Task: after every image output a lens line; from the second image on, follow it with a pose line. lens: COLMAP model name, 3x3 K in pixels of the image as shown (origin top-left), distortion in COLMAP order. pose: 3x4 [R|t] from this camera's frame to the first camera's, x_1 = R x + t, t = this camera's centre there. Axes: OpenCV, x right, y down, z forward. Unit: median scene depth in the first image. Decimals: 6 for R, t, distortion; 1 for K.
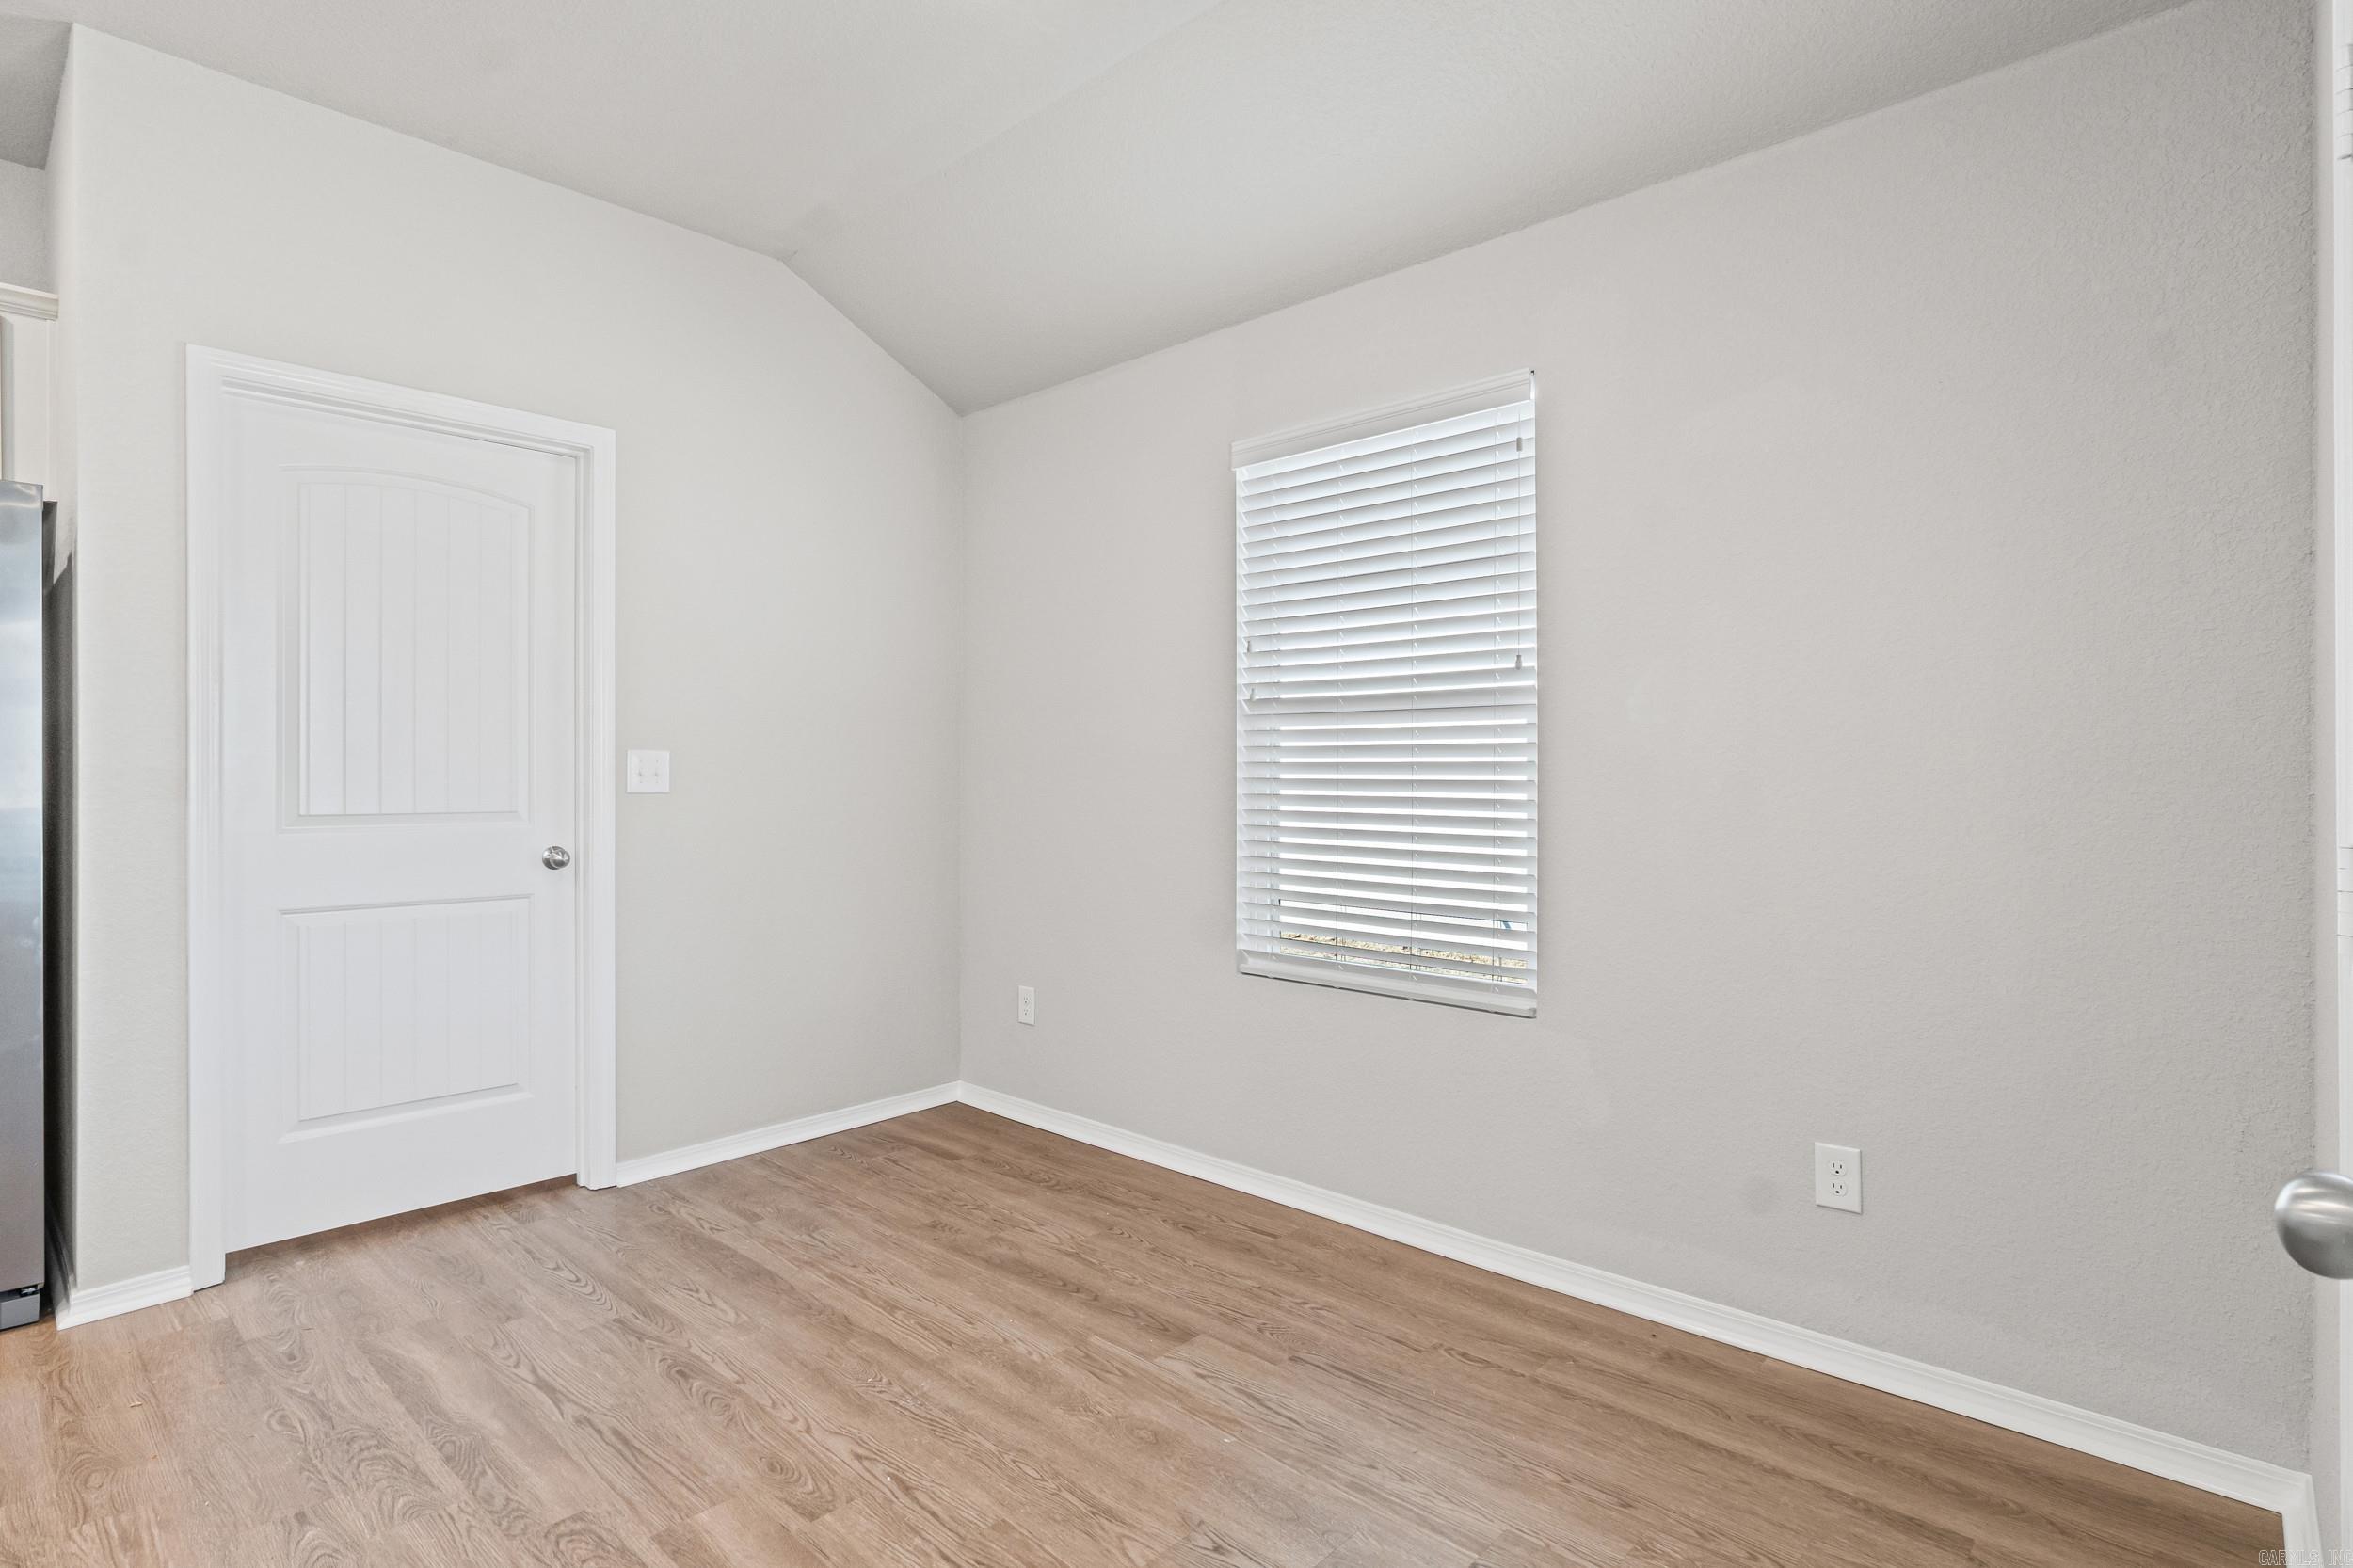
lens RADIAL K [[1193.7, 0, 1169.2], [0, 1193.7, 791.6], [0, 0, 1]] dist [-0.011217, 0.004149]
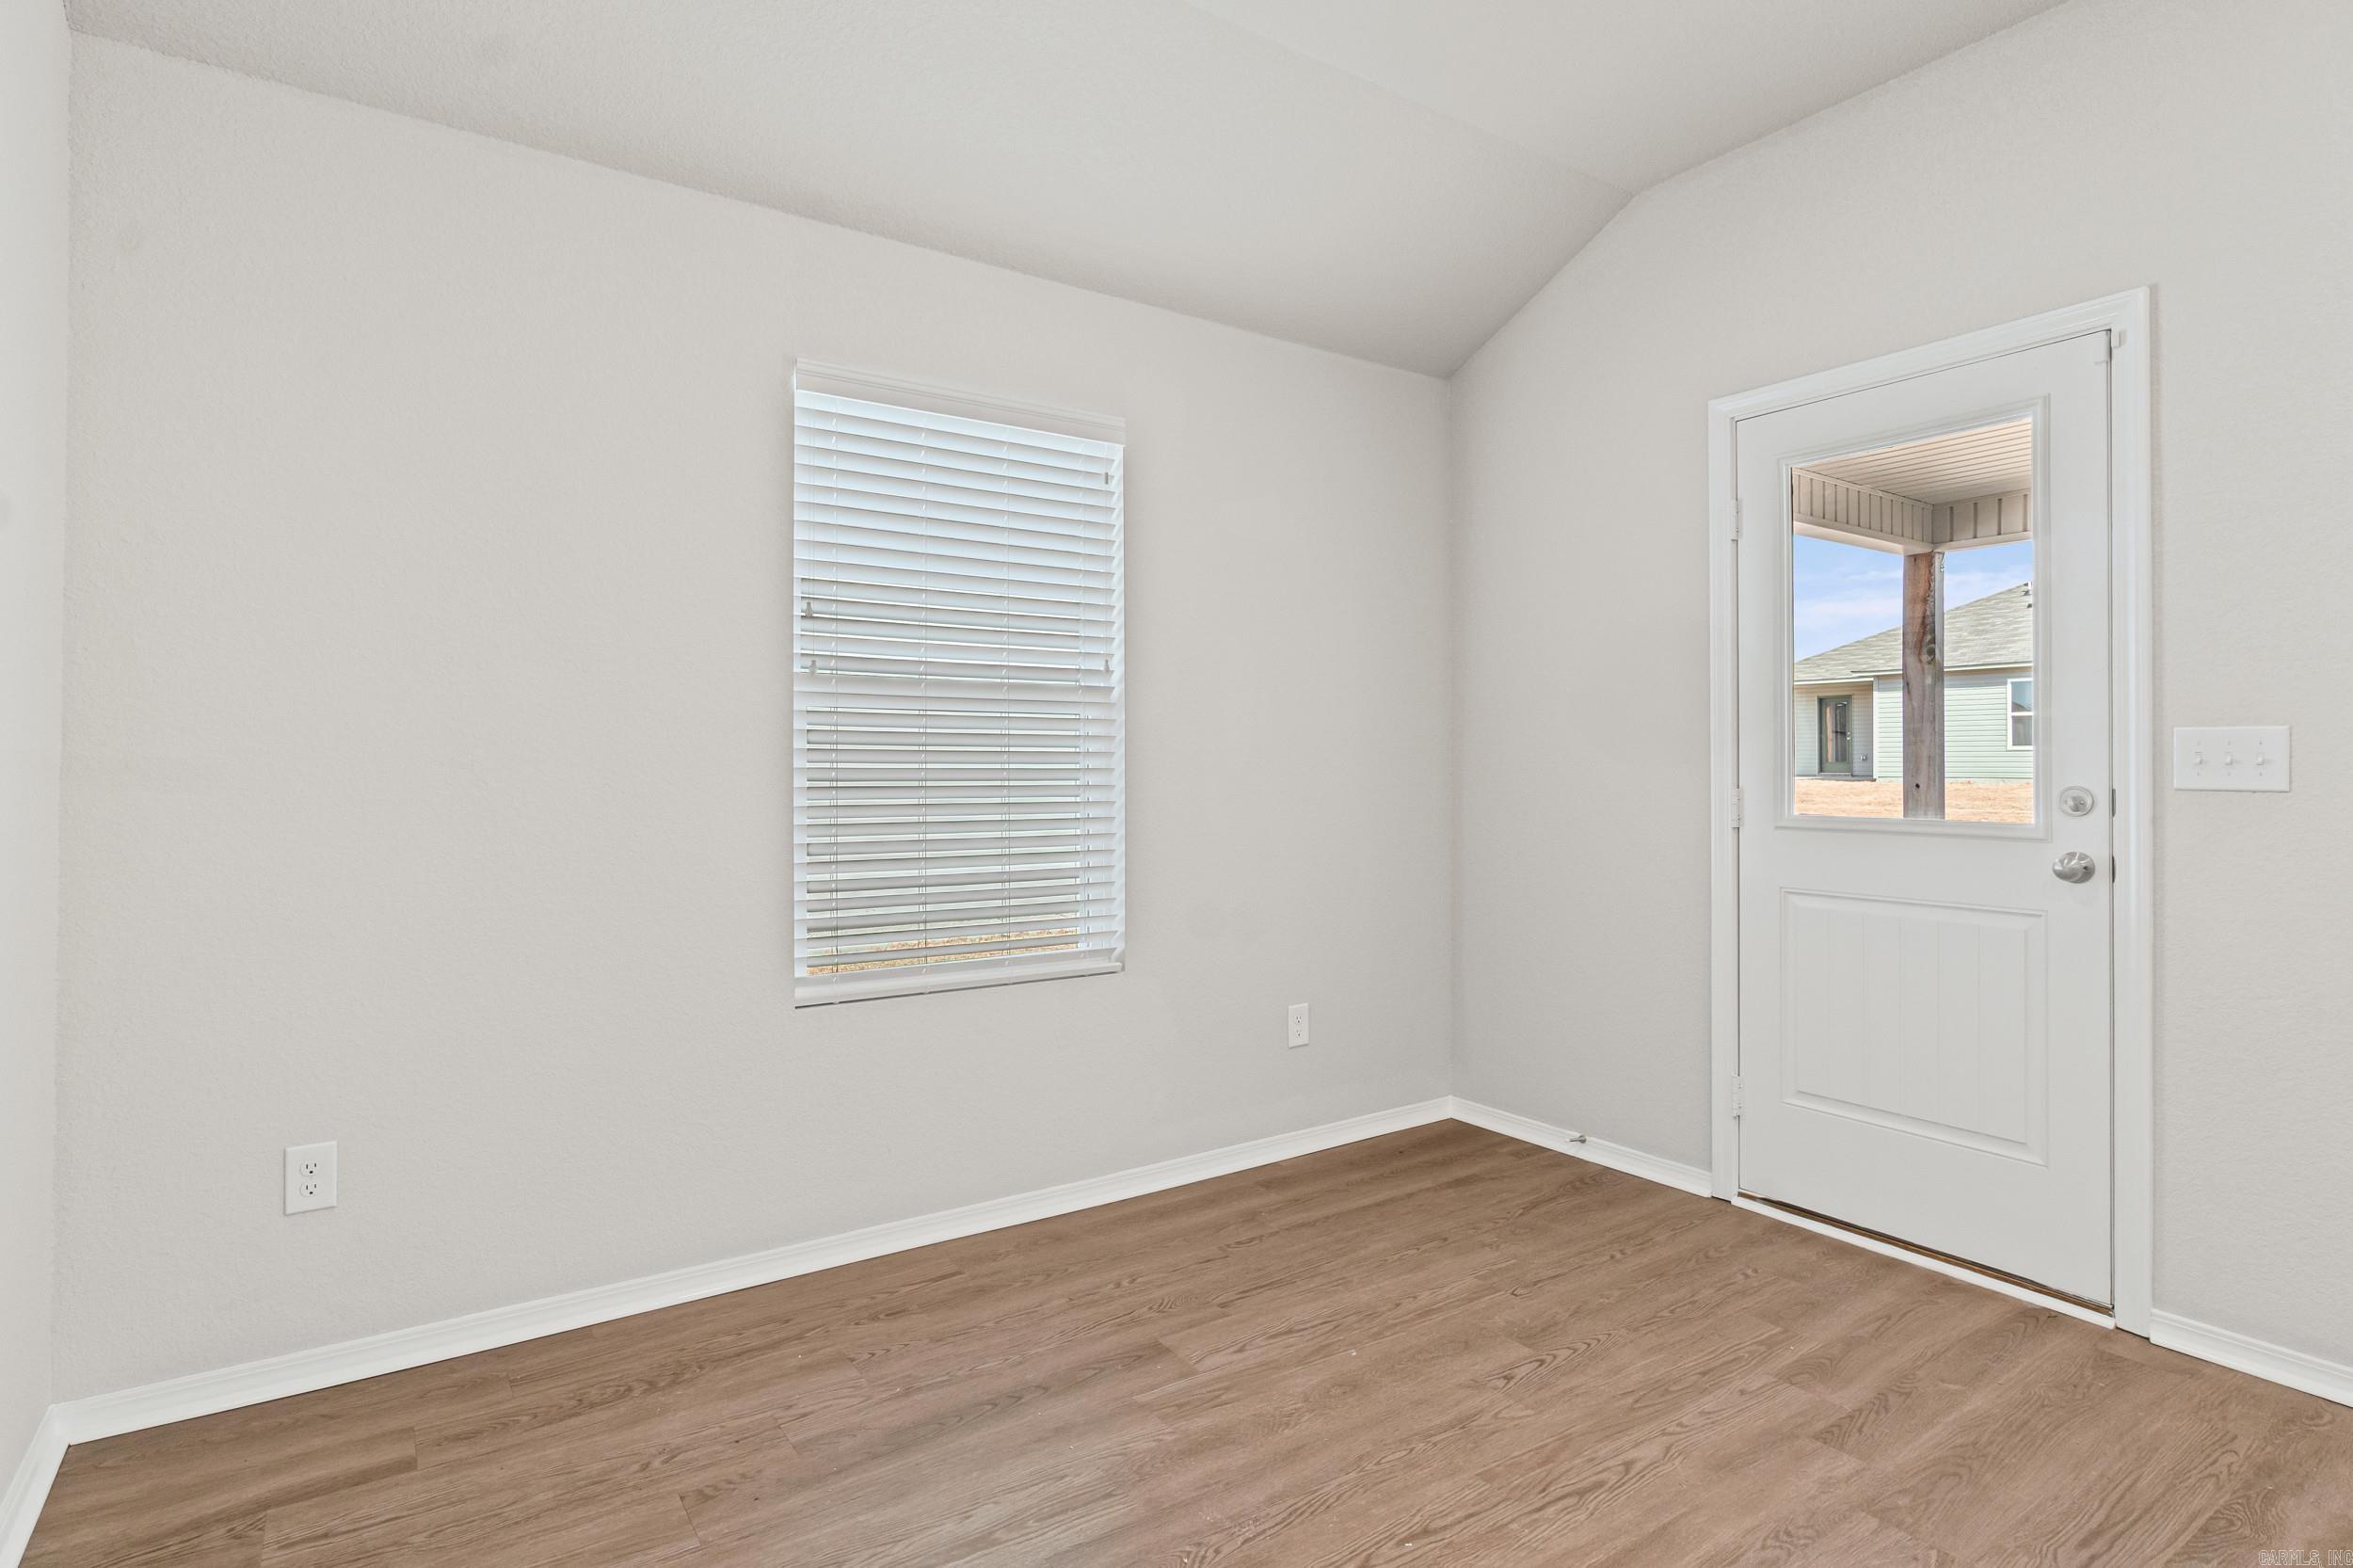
lens RADIAL K [[1193.7, 0, 1168.5], [0, 1193.7, 764.2], [0, 0, 1]] dist [-0.011217, 0.004149]
pose [[0.214625, 0.000587, 0.976696, -0.872918], [0.015151, 0.999877, -0.003930, -0.008381], [-0.976579, 0.015641, 0.214589, 0.738343]]
